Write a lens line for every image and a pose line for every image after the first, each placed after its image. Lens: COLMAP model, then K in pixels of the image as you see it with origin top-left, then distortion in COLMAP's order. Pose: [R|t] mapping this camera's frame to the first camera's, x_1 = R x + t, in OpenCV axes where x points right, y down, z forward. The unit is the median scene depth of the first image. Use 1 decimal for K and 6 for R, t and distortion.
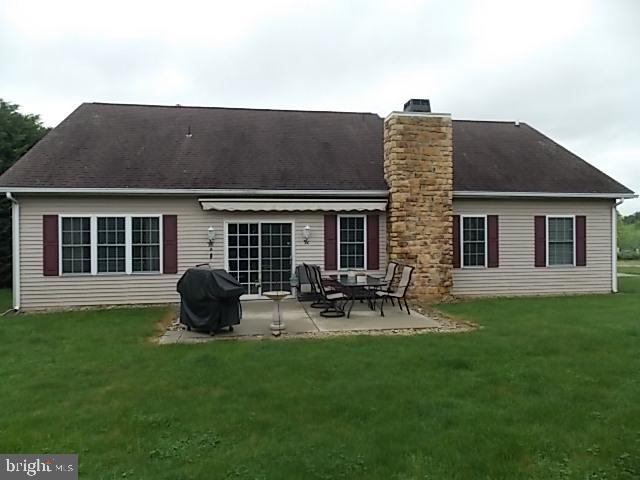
lens RADIAL K [[424.0, 0, 320.0], [0, 424.0, 240.0], [0, 0, 1]] dist [0.000267, 0.000142]
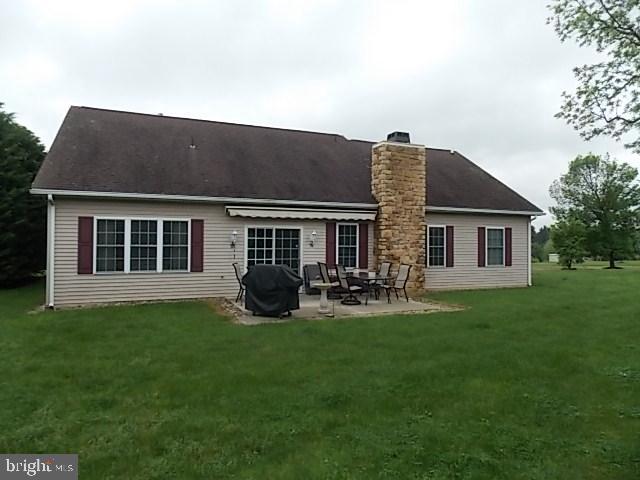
lens RADIAL K [[424.0, 0, 320.0], [0, 424.0, 240.0], [0, 0, 1]] dist [0.000267, 0.000142]
pose [[0.972361, 0.014030, 0.233061, -0.289924], [-0.010061, 0.999784, -0.018209, 0.011794], [-0.233266, 0.015361, 0.972292, -0.158084]]
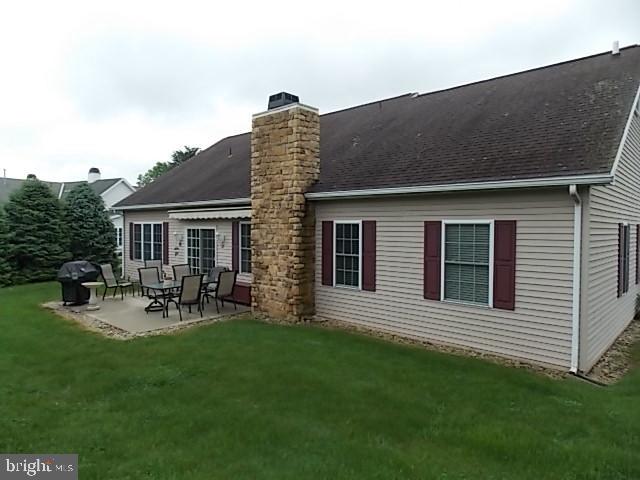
lens RADIAL K [[424.0, 0, 320.0], [0, 424.0, 240.0], [0, 0, 1]] dist [0.000267, 0.000142]
pose [[0.625249, 0.033573, -0.779703, 1.016959], [-0.017630, 0.999427, 0.028896, -0.048881], [0.780226, -0.004321, 0.625483, 0.507217]]
